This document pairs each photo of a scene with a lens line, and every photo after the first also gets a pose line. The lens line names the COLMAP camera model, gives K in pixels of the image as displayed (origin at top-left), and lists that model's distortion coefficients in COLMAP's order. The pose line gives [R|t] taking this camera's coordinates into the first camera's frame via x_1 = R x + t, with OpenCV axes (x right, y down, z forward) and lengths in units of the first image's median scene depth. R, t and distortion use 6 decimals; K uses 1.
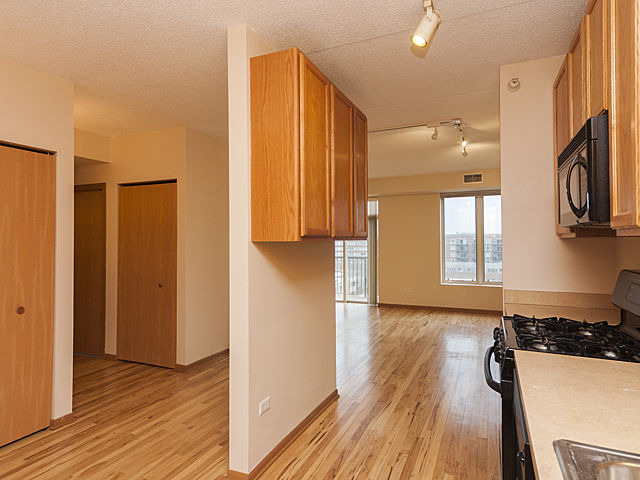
lens RADIAL K [[386.0, 0, 316.2], [0, 386.0, 238.1], [0, 0, 1]] dist [0.027115, -0.000559]
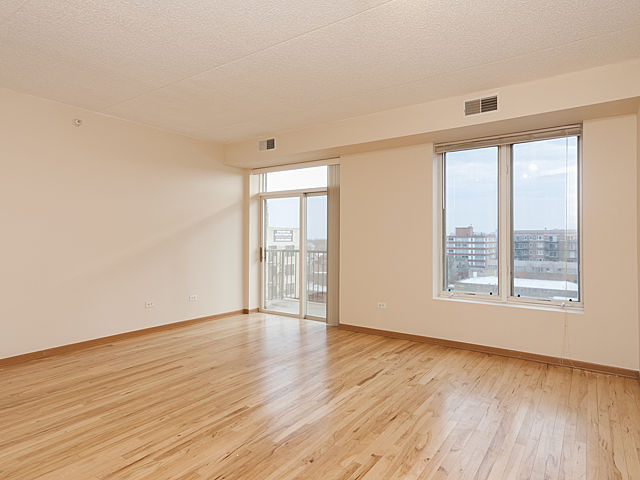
lens RADIAL K [[386.0, 0, 316.2], [0, 386.0, 238.1], [0, 0, 1]] dist [0.027115, -0.000559]
pose [[0.982465, 0.007260, -0.186307, 0.224681], [-0.005232, 0.999922, 0.011376, 0.019060], [0.186375, -0.010202, 0.982426, 0.343165]]
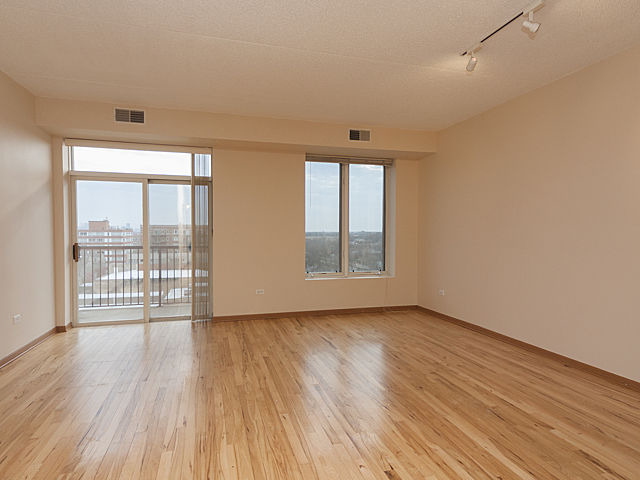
lens RADIAL K [[386.0, 0, 316.2], [0, 386.0, 238.1], [0, 0, 1]] dist [0.027115, -0.000559]
pose [[0.757945, -0.003531, 0.652309, -0.114618], [-0.011155, 0.999769, 0.018373, 0.024466], [-0.652223, -0.021202, 0.757730, 0.384470]]
